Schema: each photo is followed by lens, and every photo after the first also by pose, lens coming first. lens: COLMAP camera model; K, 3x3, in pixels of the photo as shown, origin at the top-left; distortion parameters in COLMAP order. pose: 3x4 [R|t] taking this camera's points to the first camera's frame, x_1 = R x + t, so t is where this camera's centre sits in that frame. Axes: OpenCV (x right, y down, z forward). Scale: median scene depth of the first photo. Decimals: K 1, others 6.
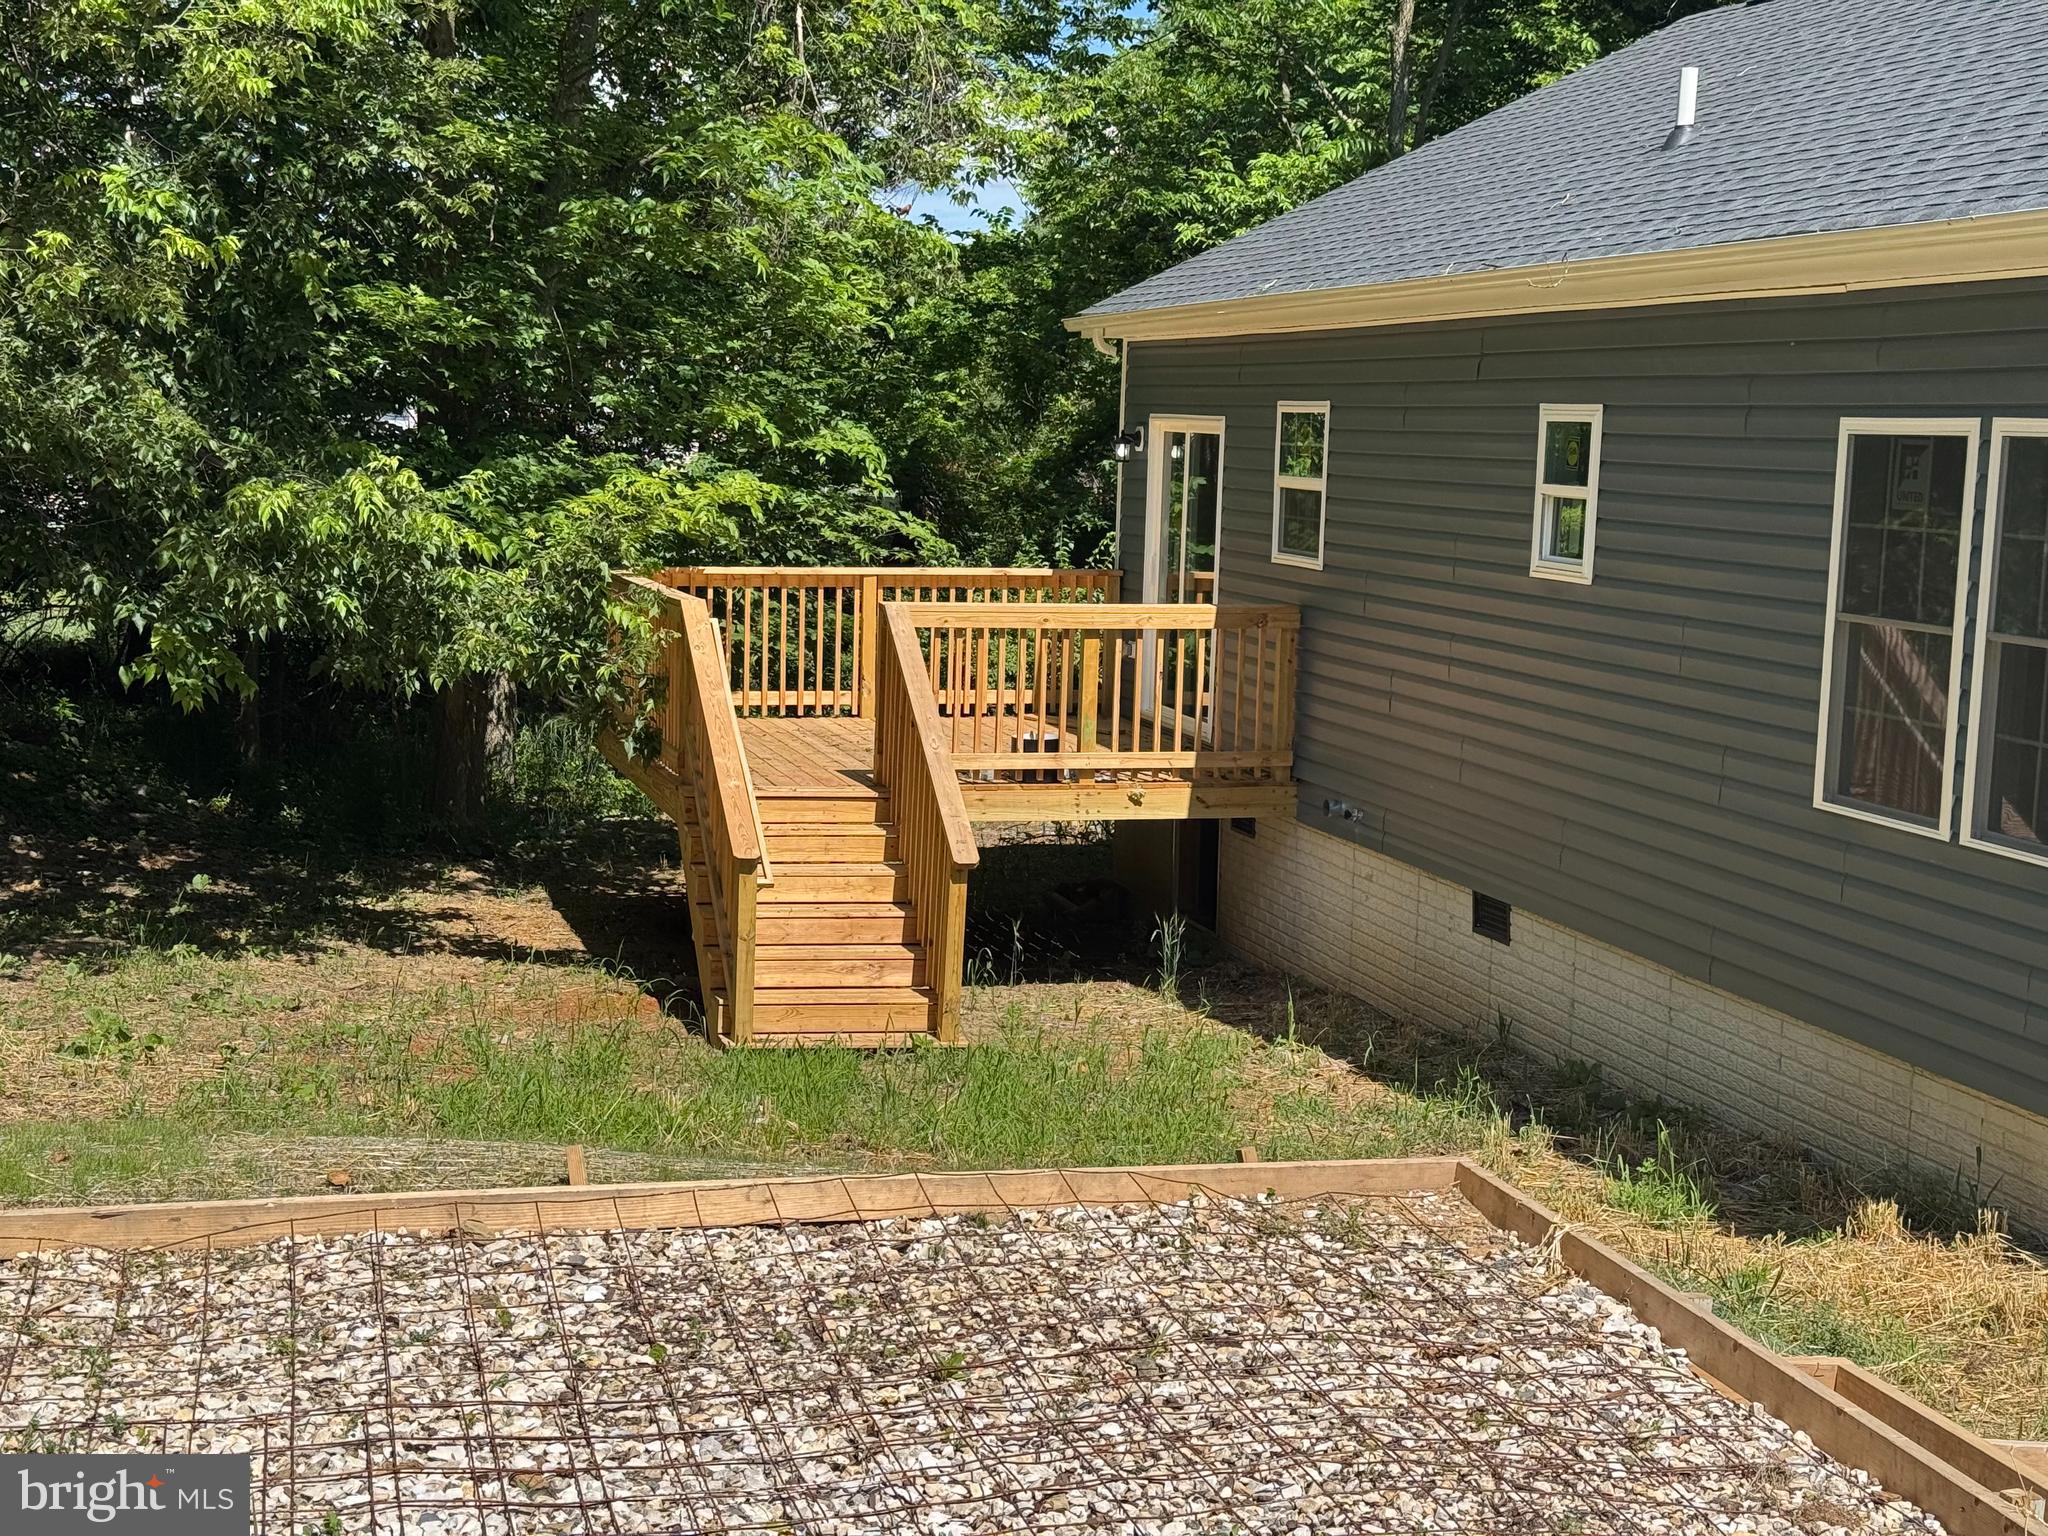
lens RADIAL K [[2865.7, 0, 1008.7], [0, 2865.7, 773.6], [0, 0, 1]] dist [0.020991, 0.000000]
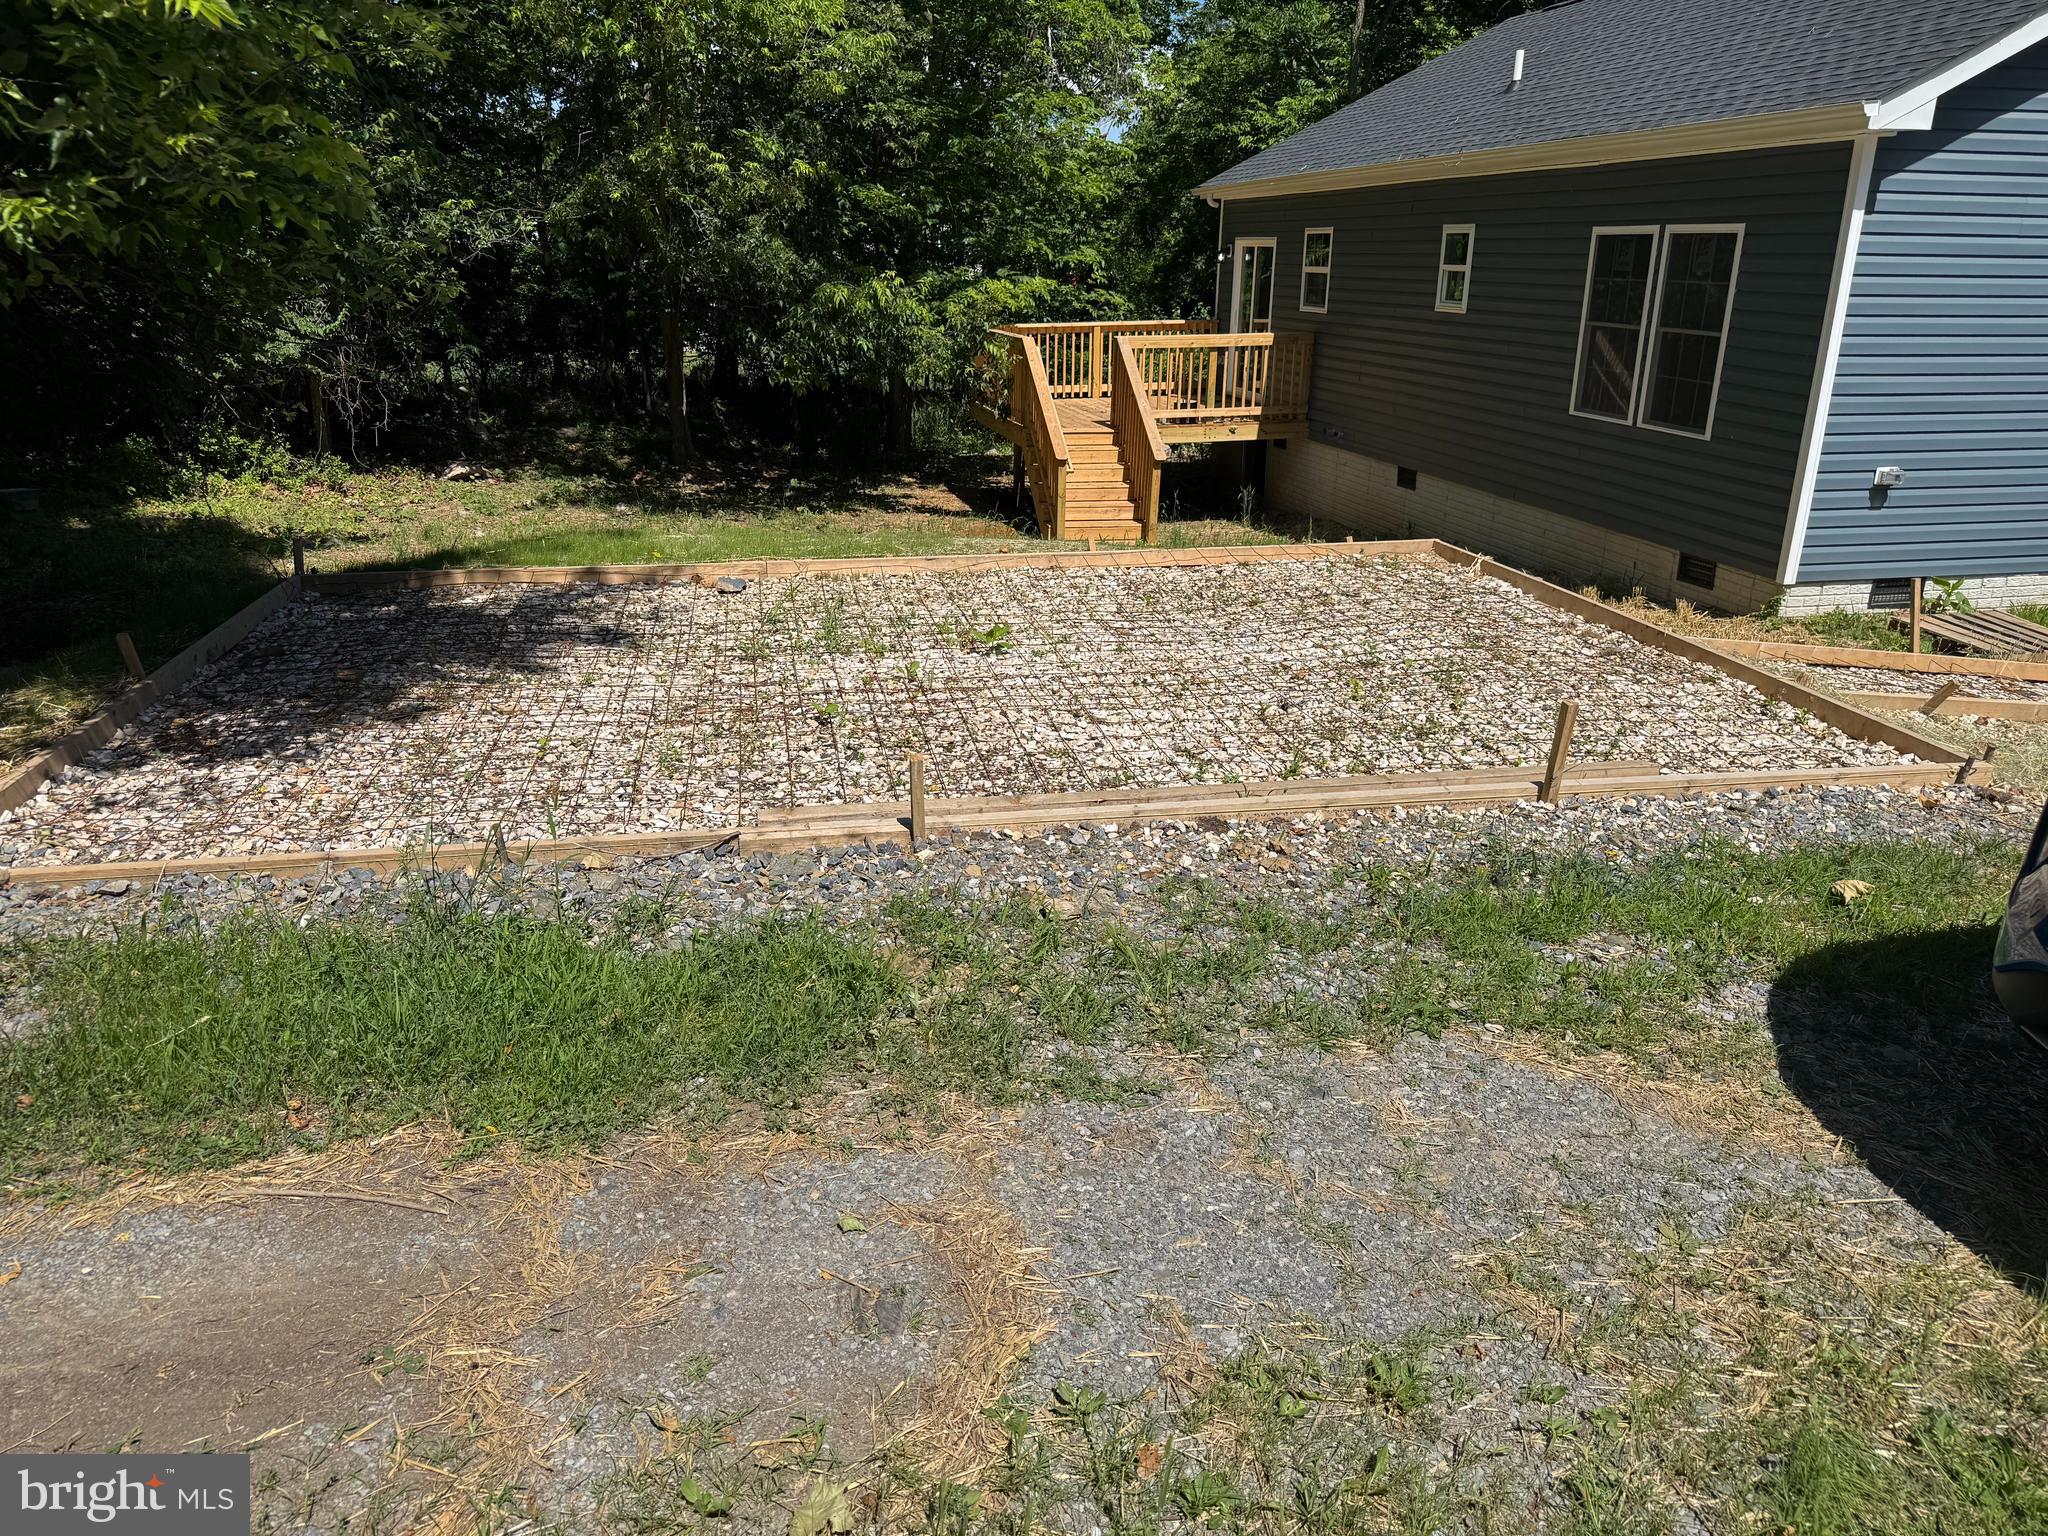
lens RADIAL K [[1438.9, 0, 1023.4], [0, 1438.9, 775.6], [0, 0, 1]] dist [-0.004659, -0.021863]
pose [[0.997629, -0.010229, -0.068056, -0.042042], [0.025320, 0.974088, 0.224746, 0.015369], [0.063994, -0.225936, 0.972038, -0.103775]]
